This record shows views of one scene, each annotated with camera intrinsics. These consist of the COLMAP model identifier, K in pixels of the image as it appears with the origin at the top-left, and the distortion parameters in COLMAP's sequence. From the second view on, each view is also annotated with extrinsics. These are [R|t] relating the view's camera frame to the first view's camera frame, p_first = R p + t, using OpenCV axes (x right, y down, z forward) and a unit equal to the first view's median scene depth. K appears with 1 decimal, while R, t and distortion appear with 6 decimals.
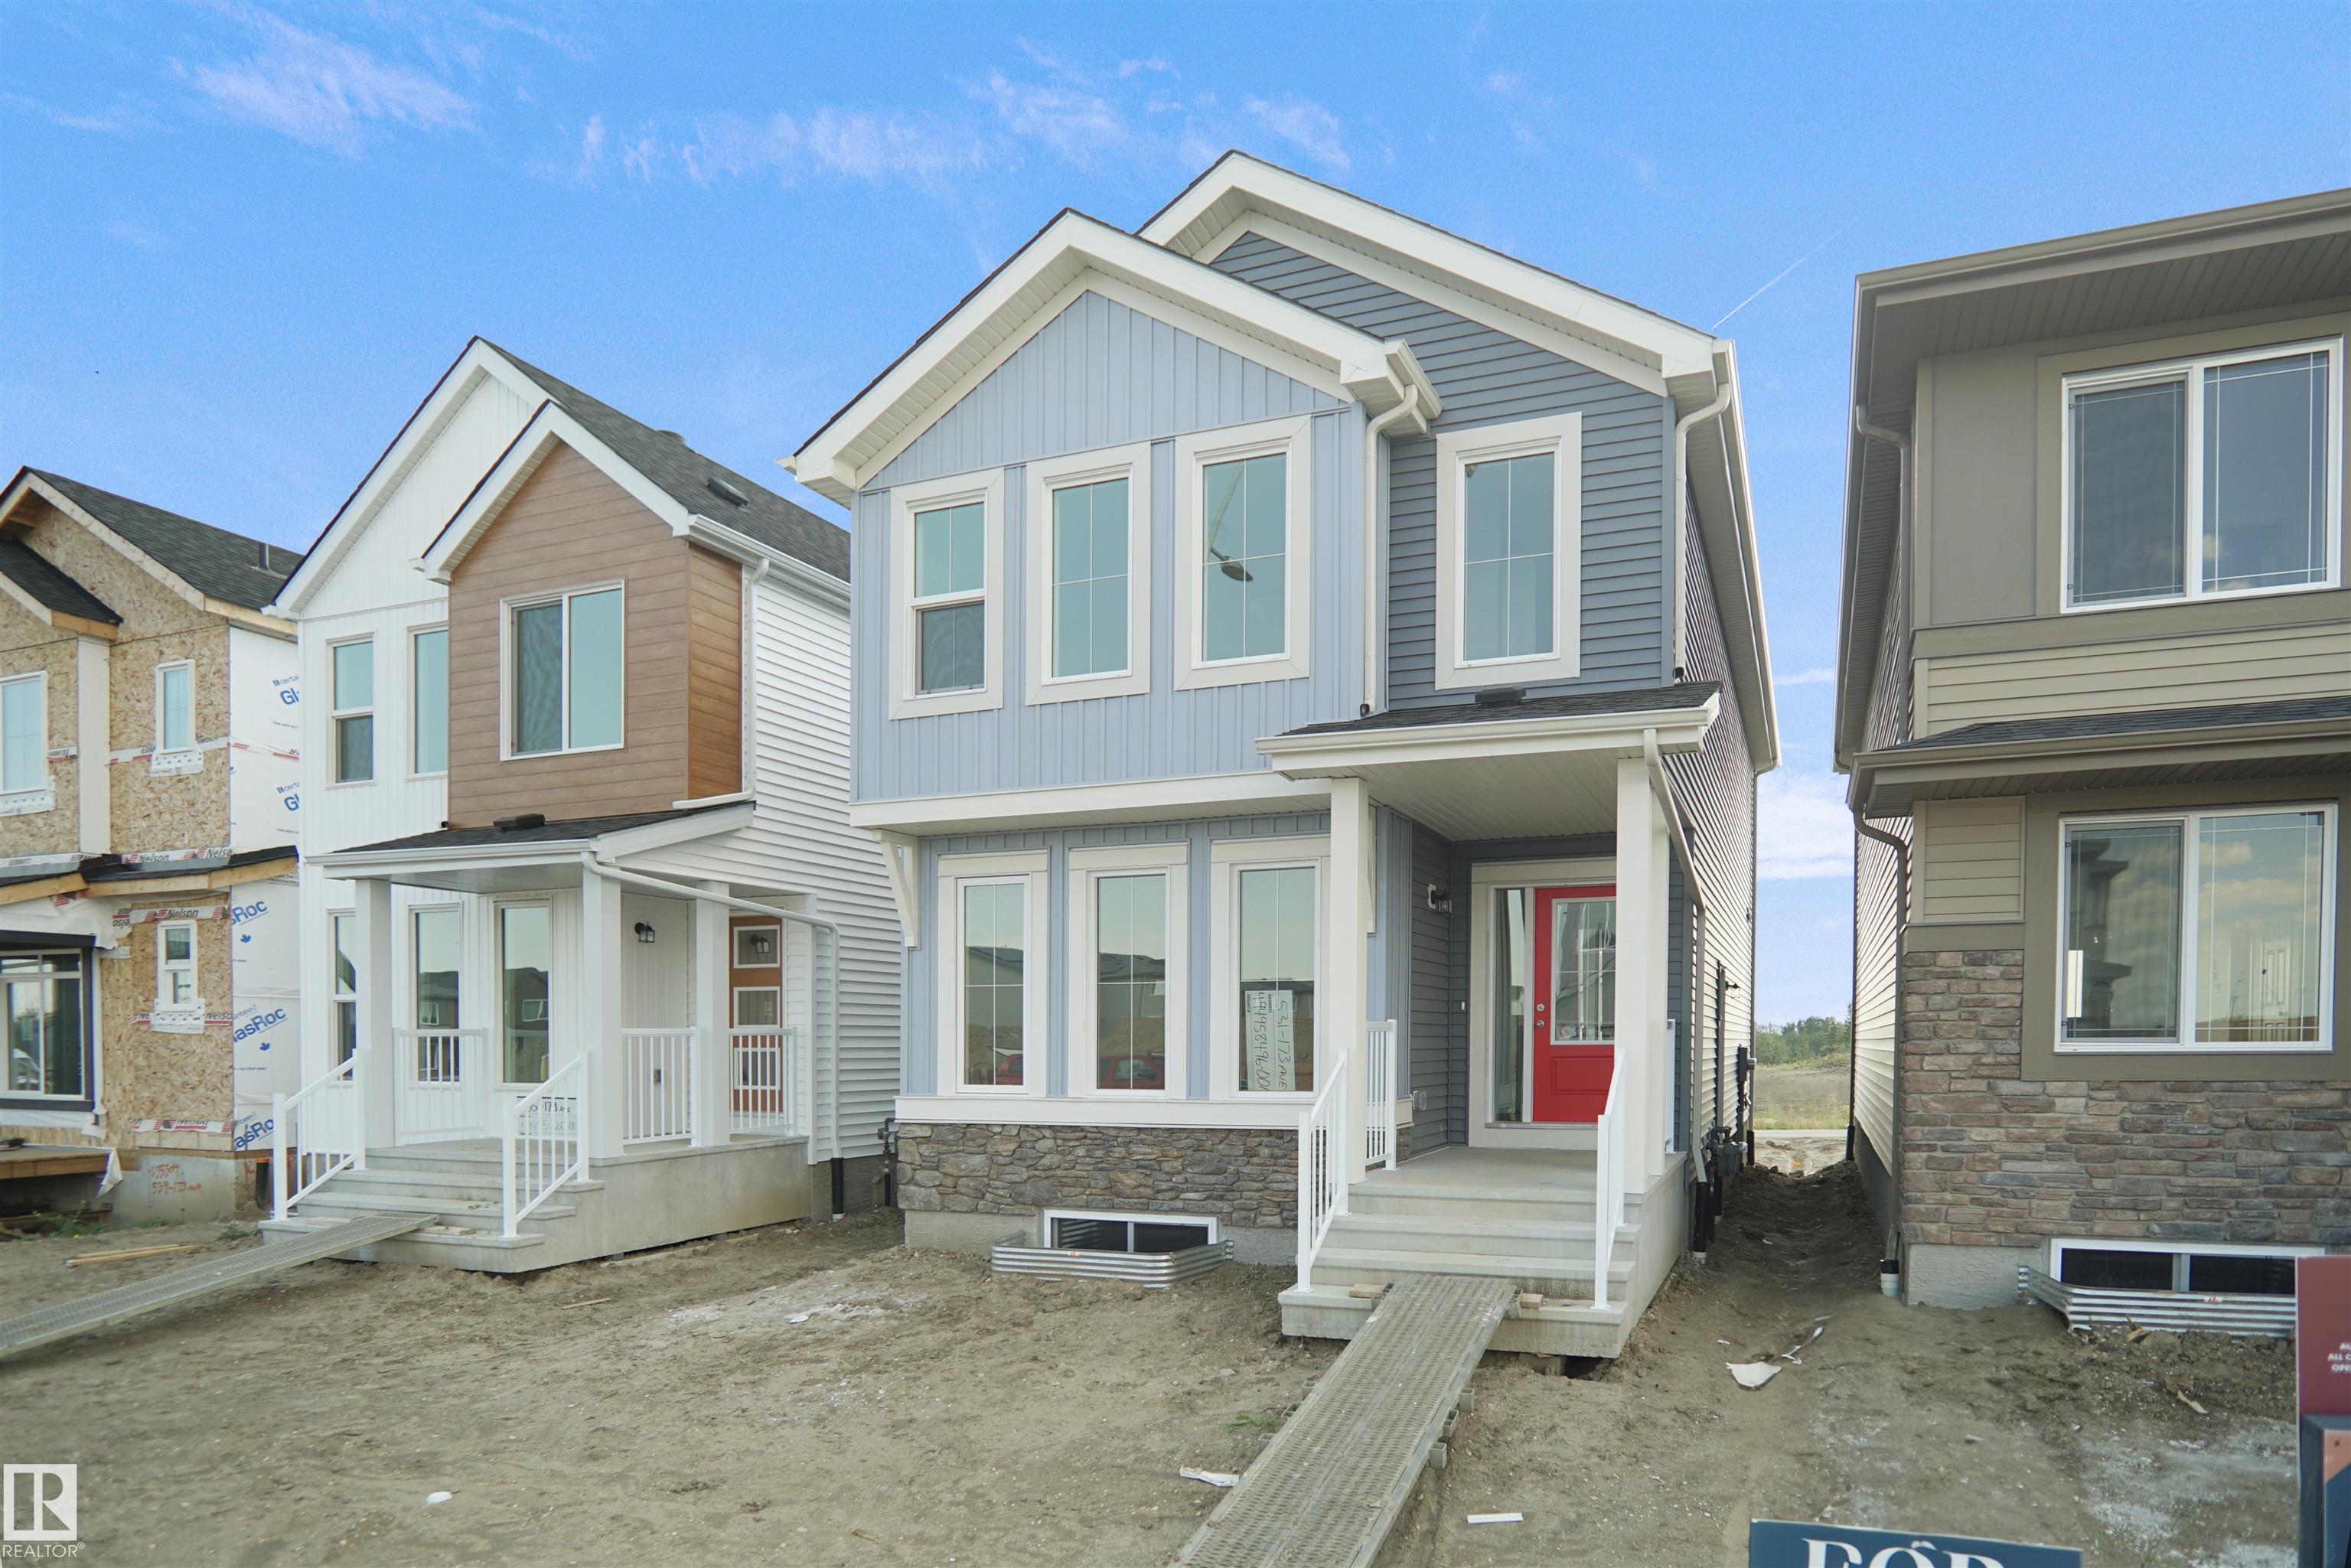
lens RADIAL K [[1199.3, 0, 1173.1], [0, 1199.3, 762.4], [0, 0, 1]] dist [-0.018978, 0.002950]
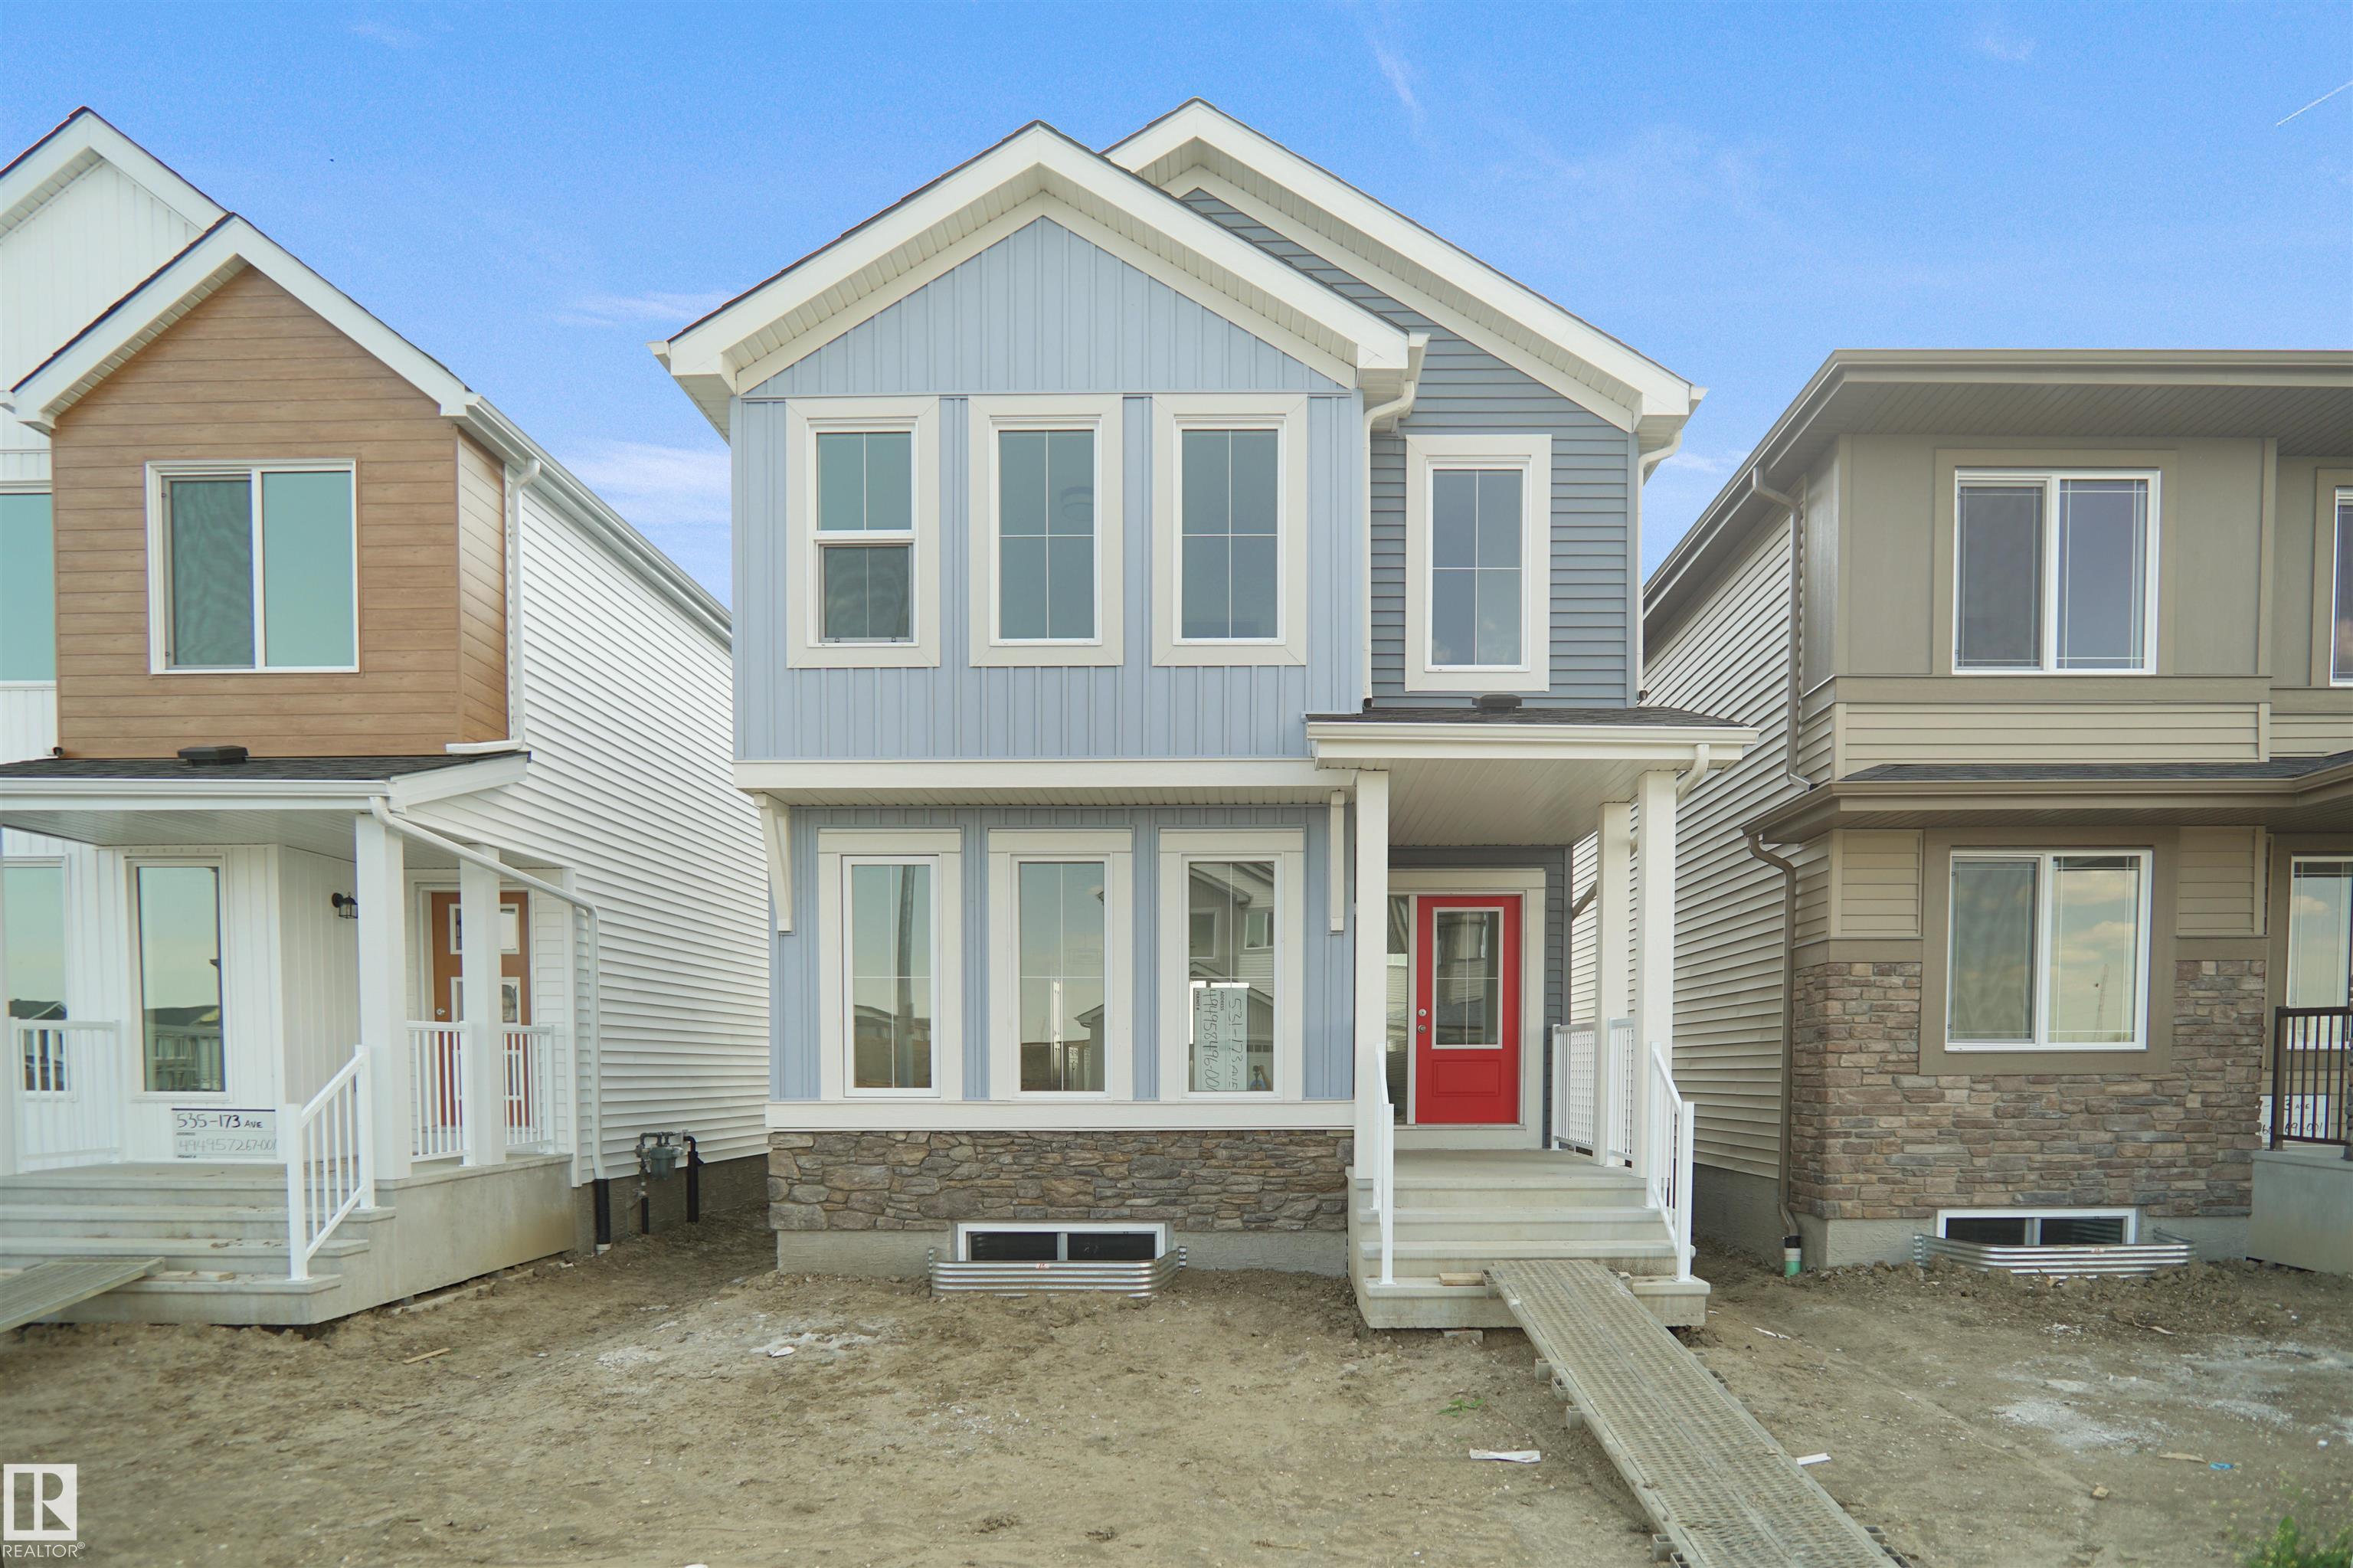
lens RADIAL K [[1271.6, 0, 1178.3], [0, 1271.6, 797.2], [0, 0, 1]] dist [-0.020059, 0.002643]
pose [[0.949892, 0.066706, 0.305378, -0.269961], [-0.074404, 0.997135, 0.013625, 0.026477], [-0.303594, -0.035663, 0.952134, 0.045356]]
